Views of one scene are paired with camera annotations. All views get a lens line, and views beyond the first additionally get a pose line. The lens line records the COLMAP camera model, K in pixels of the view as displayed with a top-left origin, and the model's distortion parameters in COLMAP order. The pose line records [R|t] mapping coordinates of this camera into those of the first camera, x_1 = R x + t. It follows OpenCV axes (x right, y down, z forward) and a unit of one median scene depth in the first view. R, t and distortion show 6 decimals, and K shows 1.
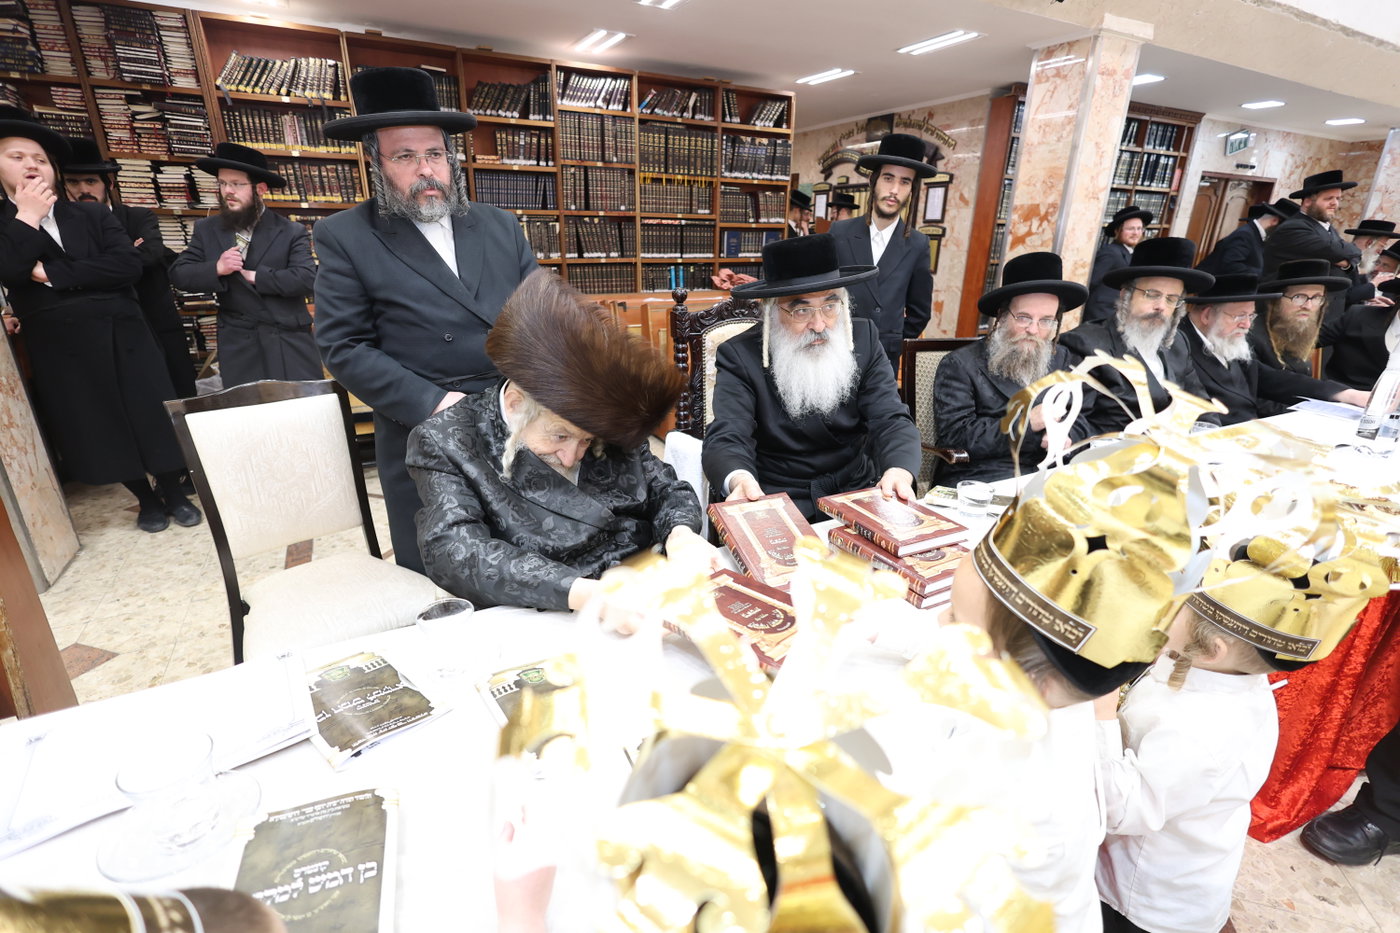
lens RADIAL K [[649.1, 0, 701.4], [0, 649.1, 462.6], [0, 0, 1]] dist [-0.000688, 0.001180]
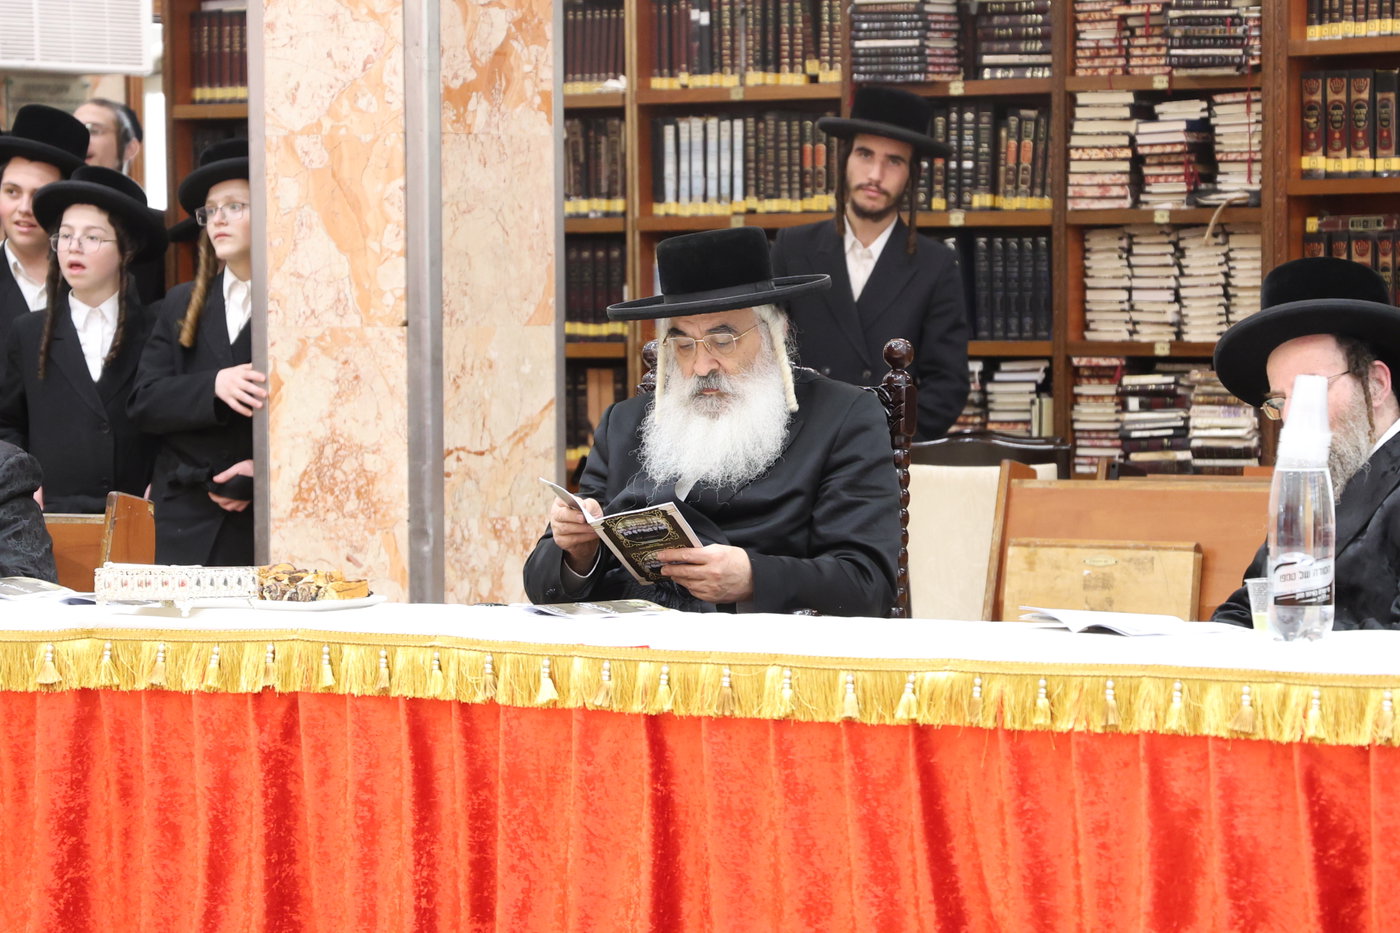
lens RADIAL K [[6465.0, 0, 703.2], [0, 6465.0, 455.6], [0, 0, 1]] dist [0.855519, 0.000000]
pose [[0.422586, 0.007409, -0.906293, 1.926456], [-0.292579, 0.947544, -0.128678, 0.233119], [0.857799, 0.319539, 0.402586, -0.528740]]
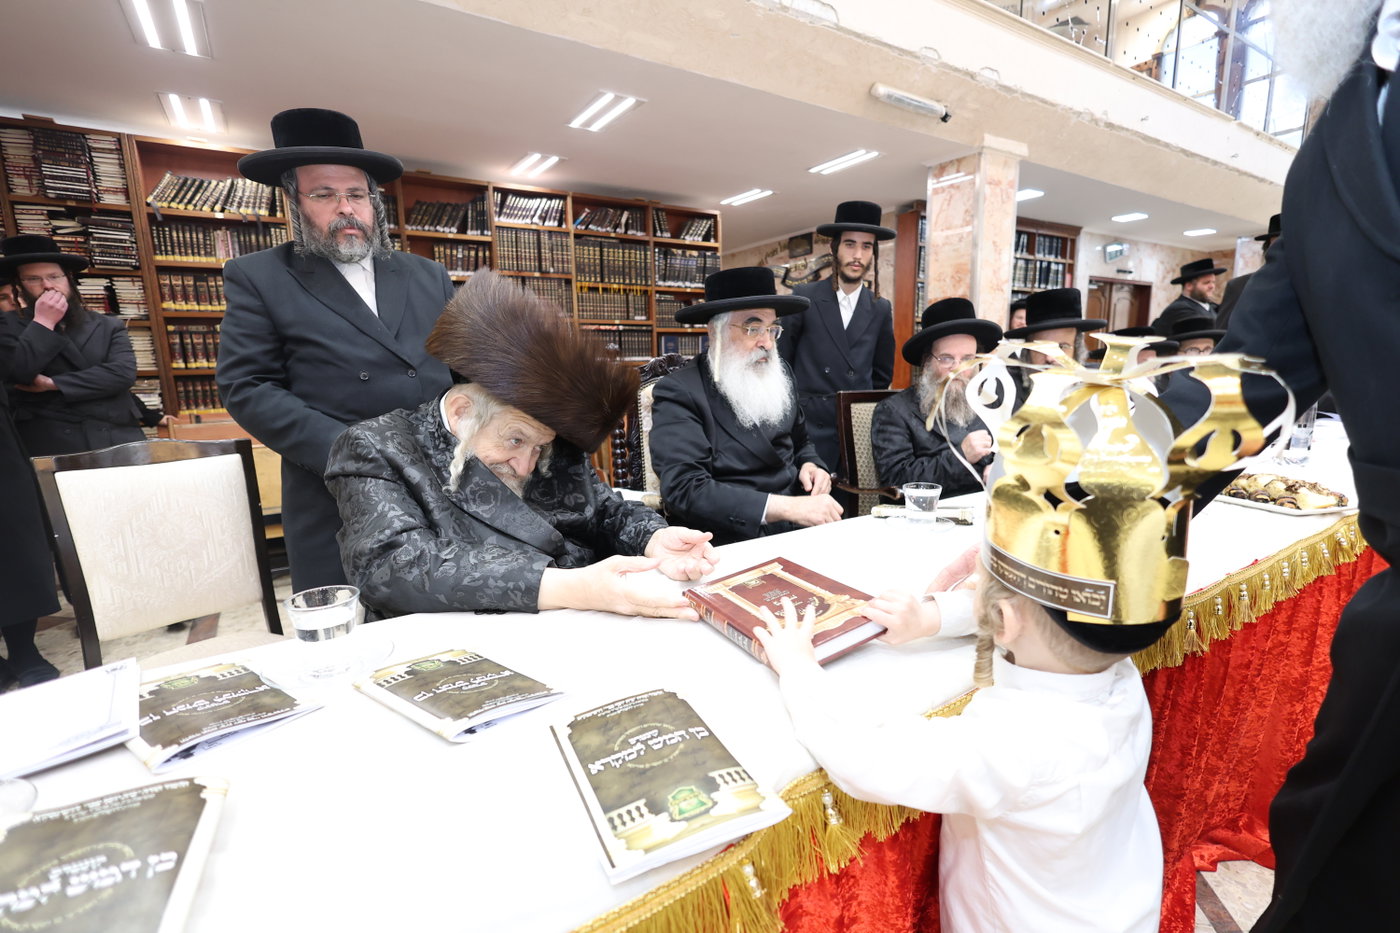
lens RADIAL K [[649.1, 0, 701.7], [0, 649.1, 472.2], [0, 0, 1]] dist [-0.000688, 0.001180]
pose [[0.995491, -0.050271, 0.080441, 0.005932], [0.063343, 0.983538, -0.169234, 0.043536], [-0.070609, 0.173566, 0.982288, 0.017577]]
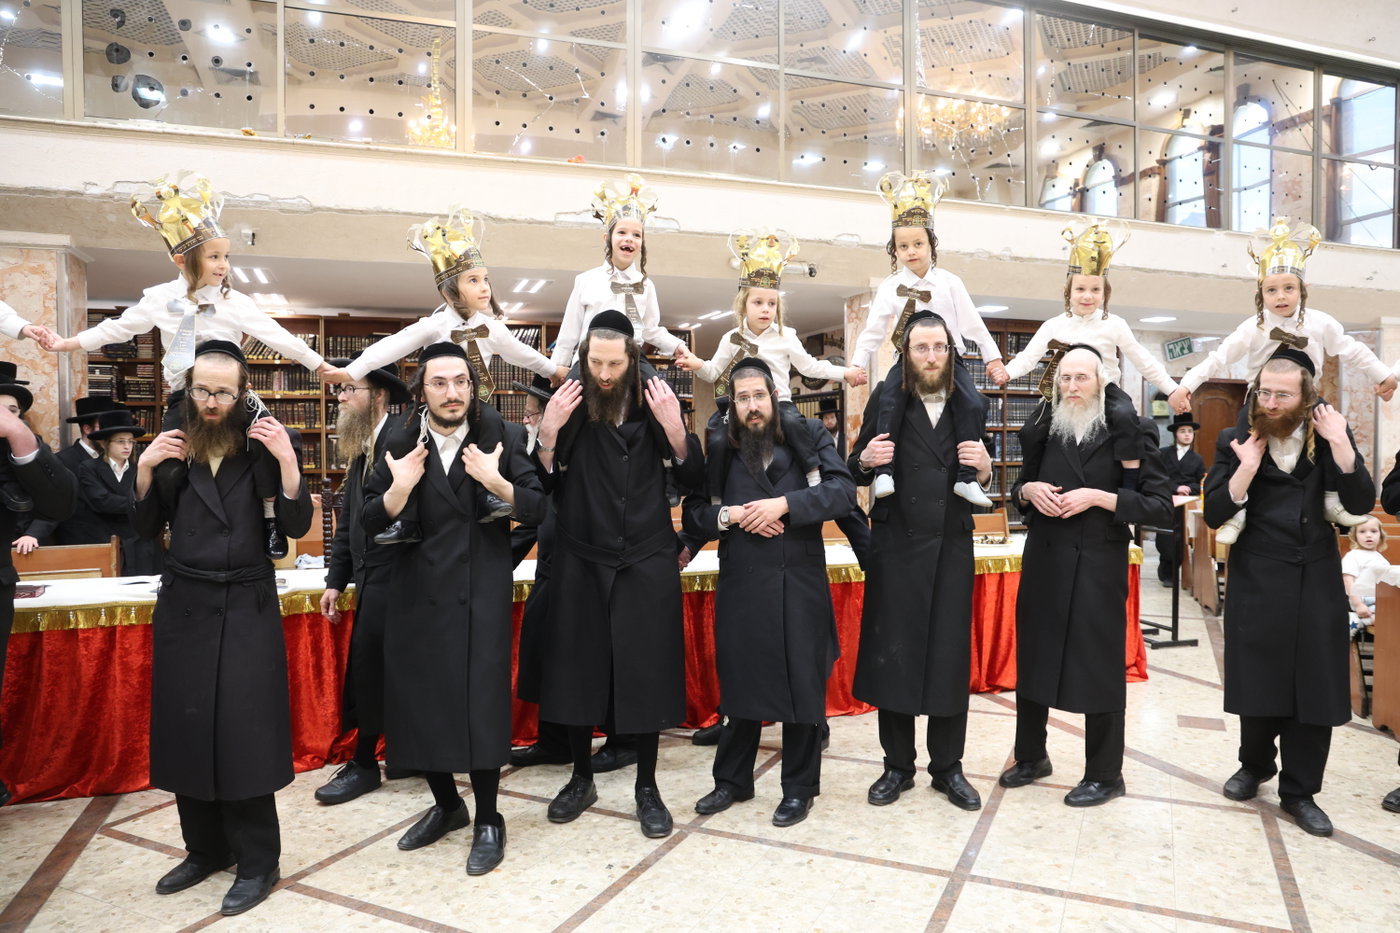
lens RADIAL K [[956.5, 0, 705.0], [0, 956.5, 481.7], [0, 0, 1]] dist [-0.073454, 0.044767]
pose [[0.987686, -0.013492, -0.155864, 0.482174], [-0.033371, 0.955176, -0.294153, 0.212428], [0.152846, 0.295732, 0.942964, -0.579289]]
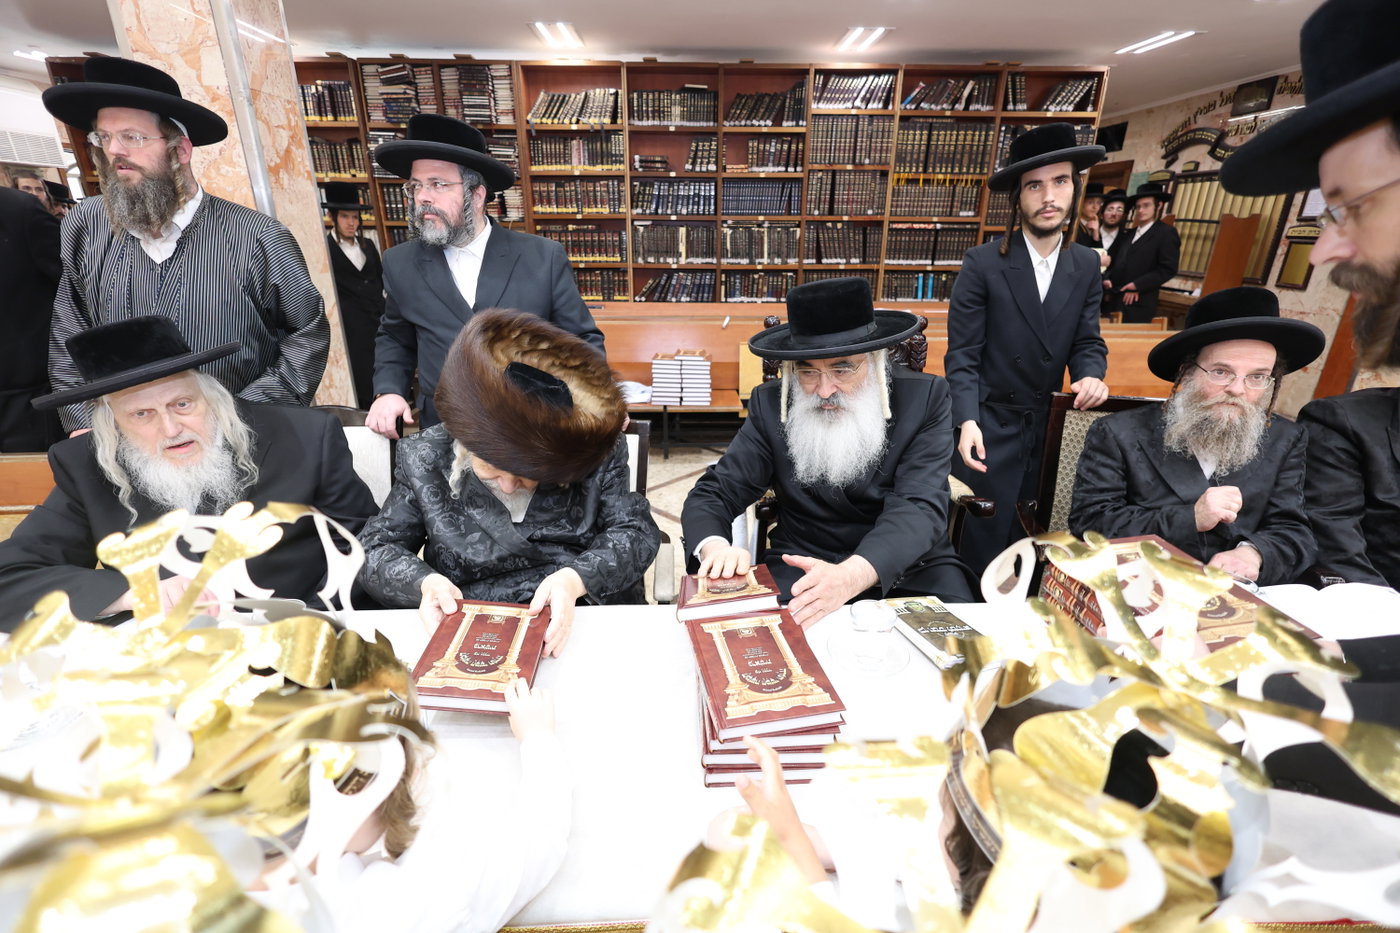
lens RADIAL K [[649.1, 0, 699.2], [0, 649.1, 470.1], [0, 0, 1]] dist [-0.000688, 0.001180]
pose [[0.887792, 0.155959, -0.433015, 0.134876], [-0.147292, 0.987633, 0.053729, -0.034003], [0.436039, 0.016079, 0.899784, 0.041357]]
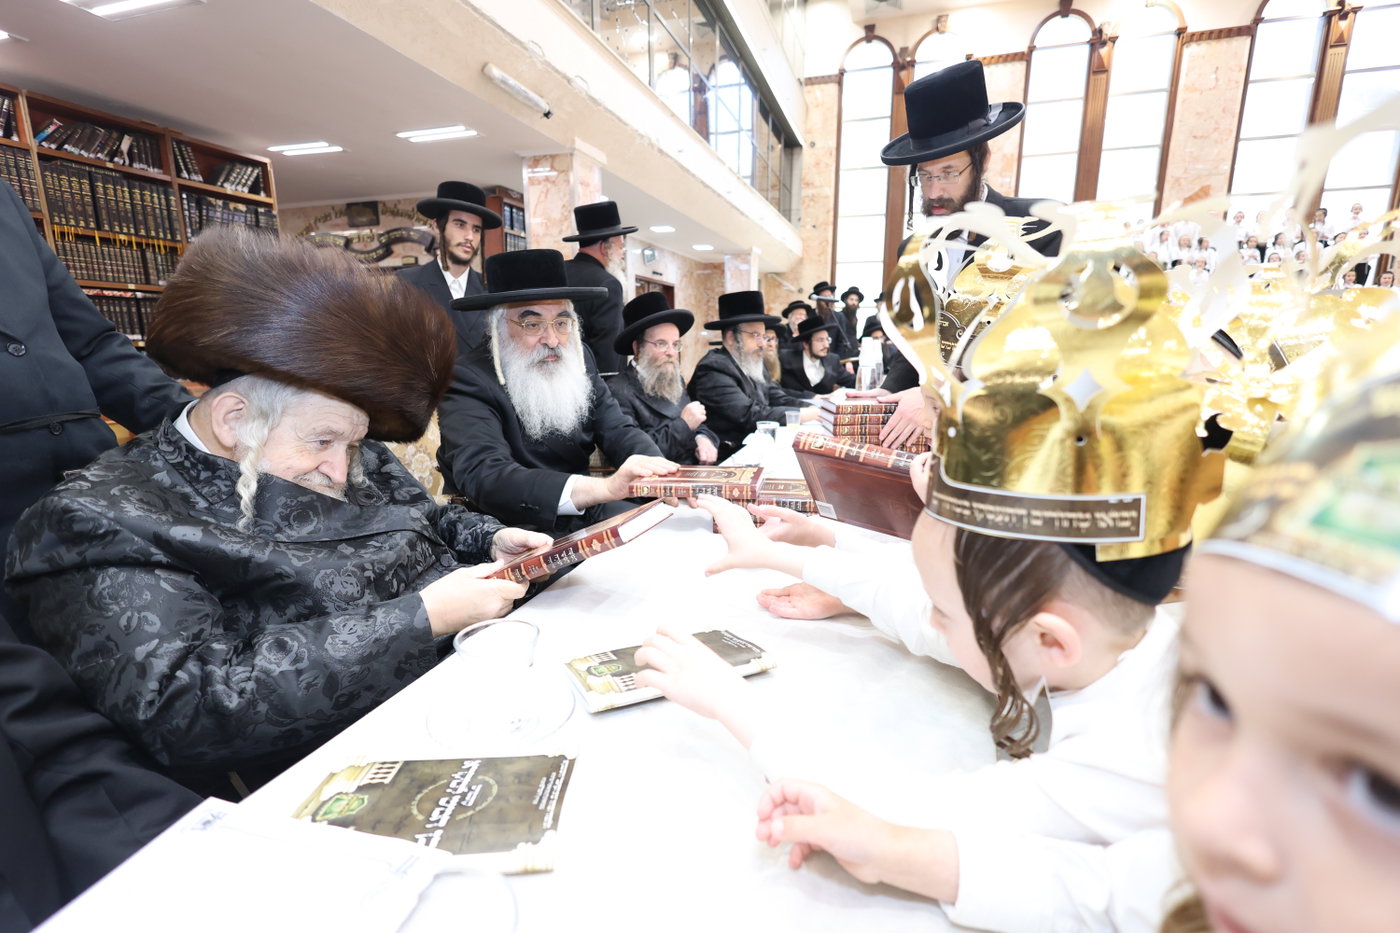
lens RADIAL K [[649.1, 0, 695.9], [0, 649.1, 473.4], [0, 0, 1]] dist [-0.000688, 0.001180]
pose [[0.722907, -0.152005, 0.674018, -0.111614], [0.238798, 0.970353, -0.037284, 0.020506], [-0.648368, 0.187907, 0.737774, 0.056344]]
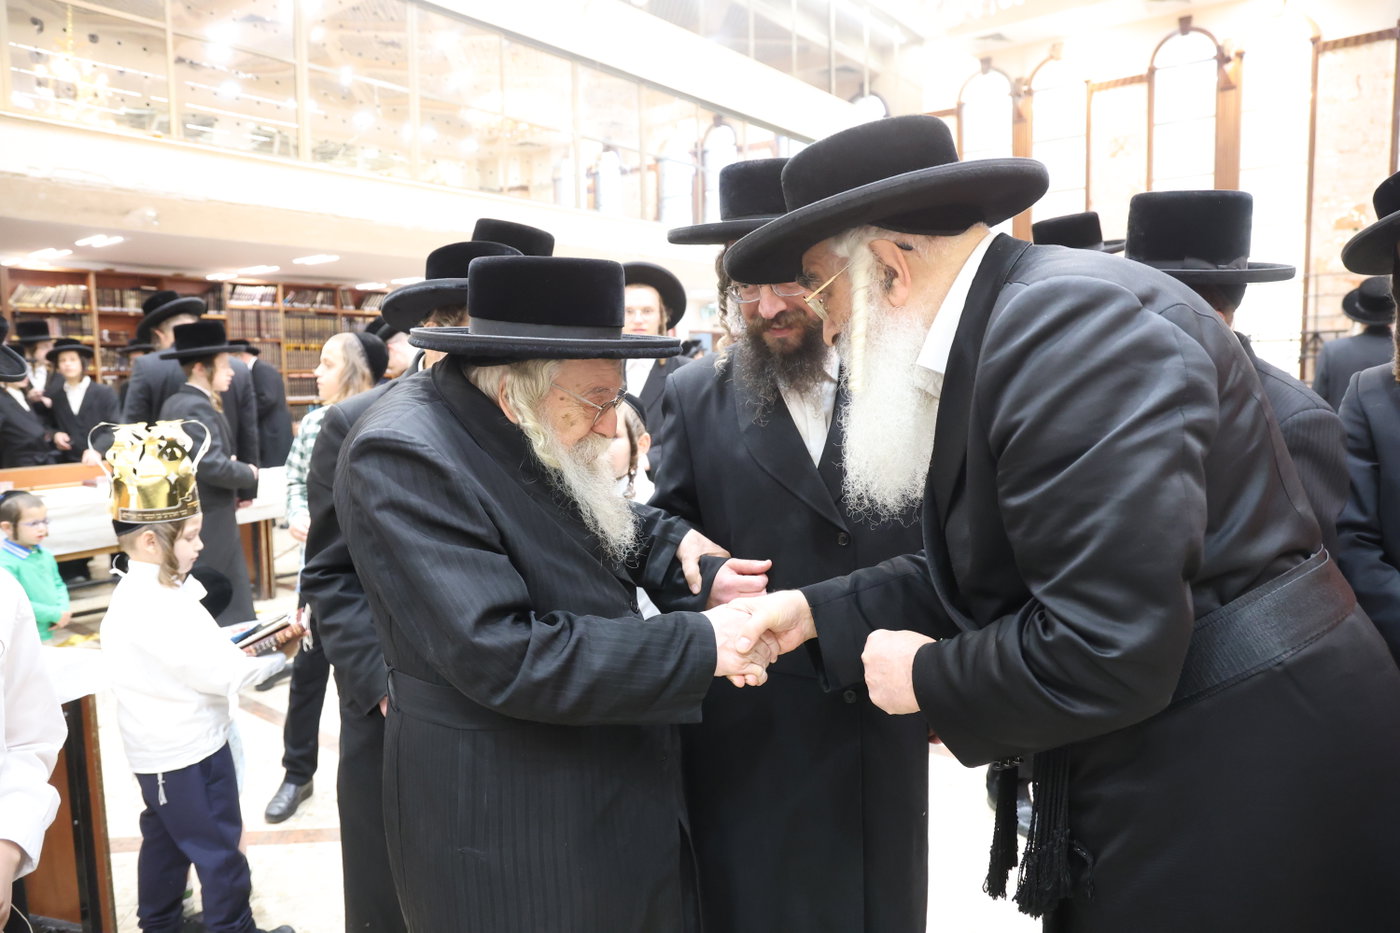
lens RADIAL K [[956.5, 0, 703.5], [0, 956.5, 470.1], [0, 0, 1]] dist [-0.073454, 0.044767]
pose [[0.913204, -0.066910, 0.401971, -0.112487], [0.160642, 0.965656, -0.204211, 0.423591], [-0.374502, 0.251060, 0.892590, -1.210621]]
